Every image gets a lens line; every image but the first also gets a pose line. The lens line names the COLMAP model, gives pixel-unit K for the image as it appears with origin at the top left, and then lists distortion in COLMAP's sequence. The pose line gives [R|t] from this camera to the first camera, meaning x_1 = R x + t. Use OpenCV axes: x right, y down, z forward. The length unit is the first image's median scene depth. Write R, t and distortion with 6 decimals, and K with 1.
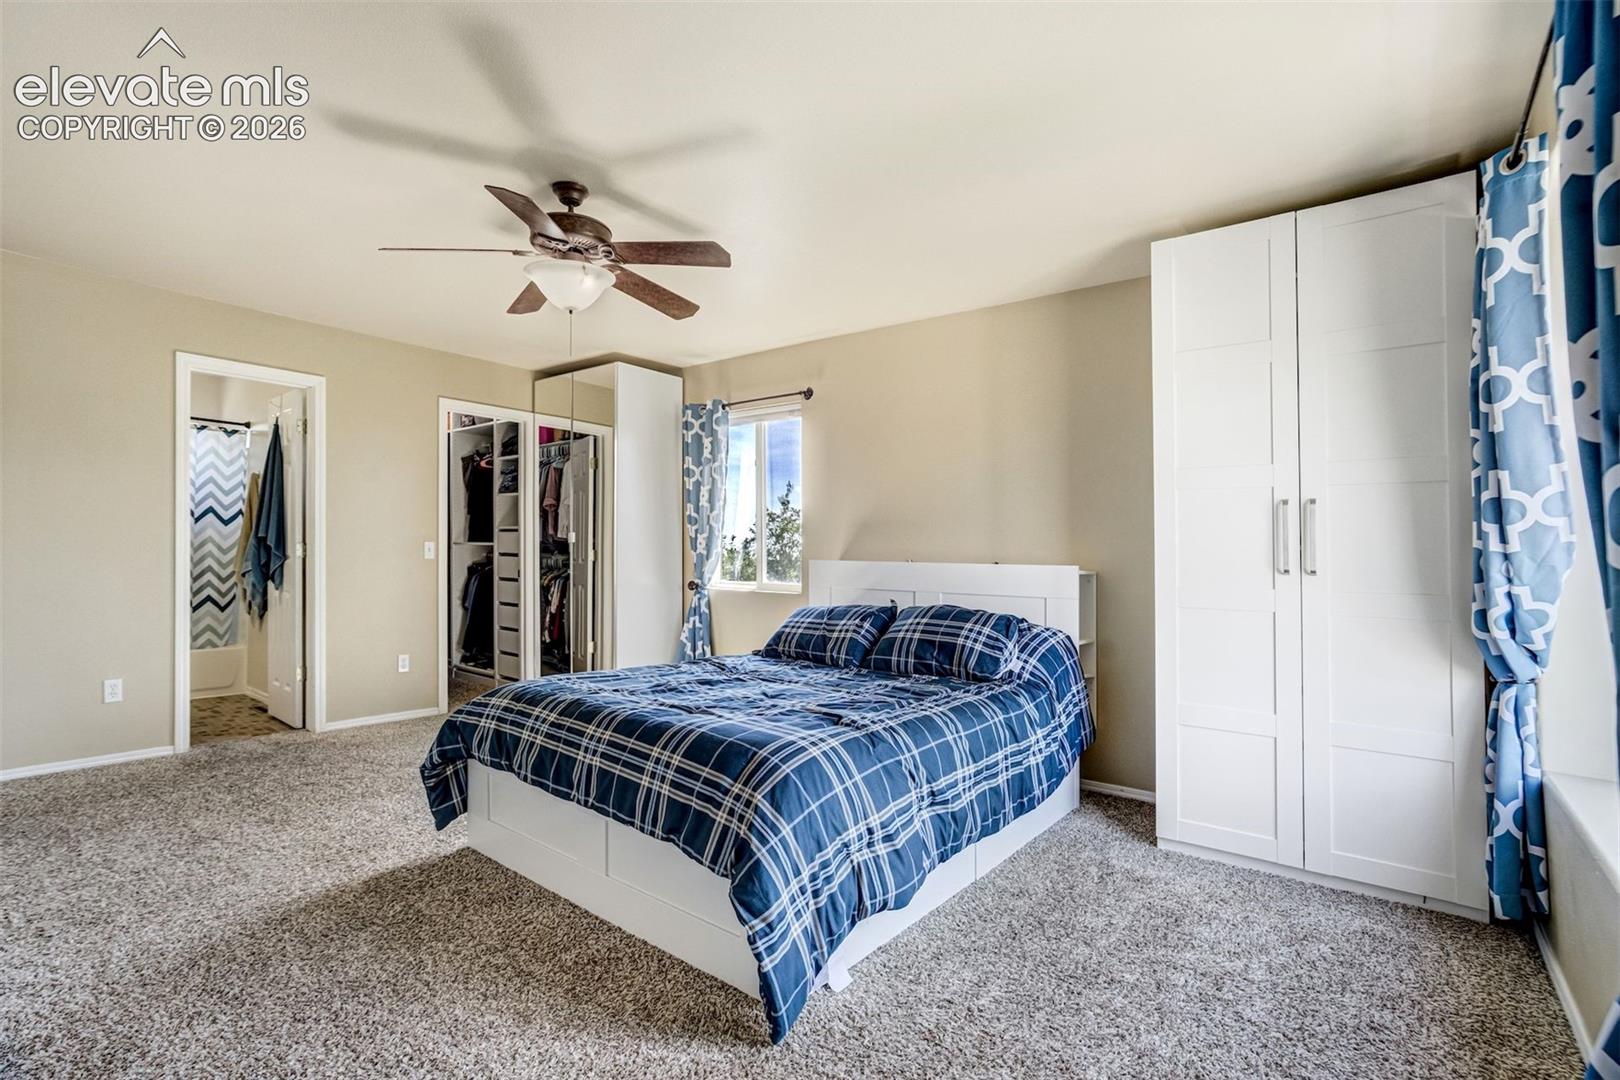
lens RADIAL K [[757.0, 0, 808.0], [0, 757.0, 540.1], [0, 0, 1]] dist [-0.019565, -0.000065]
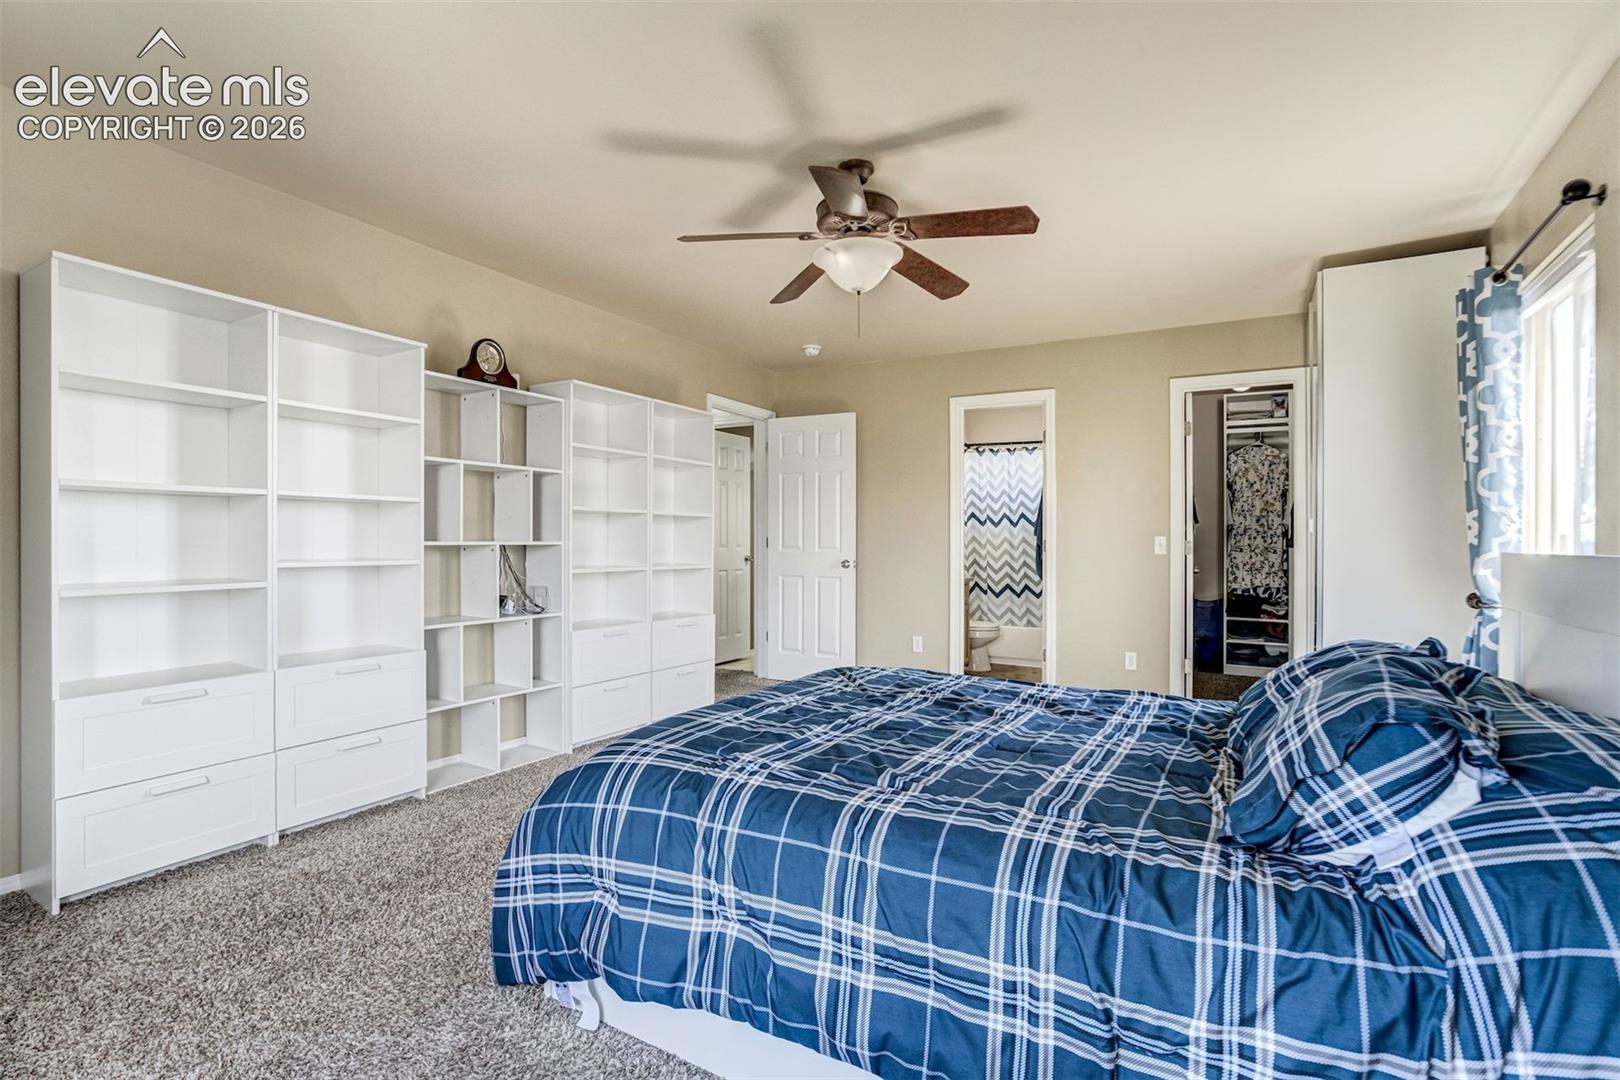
lens RADIAL K [[757.0, 0, 819.6], [0, 757.0, 556.3], [0, 0, 1]] dist [-0.019565, -0.000065]
pose [[0.151976, -0.000647, -0.988384, 0.401436], [0.011246, 0.999936, 0.001074, 0.023529], [0.988320, -0.011278, 0.151973, 0.493556]]
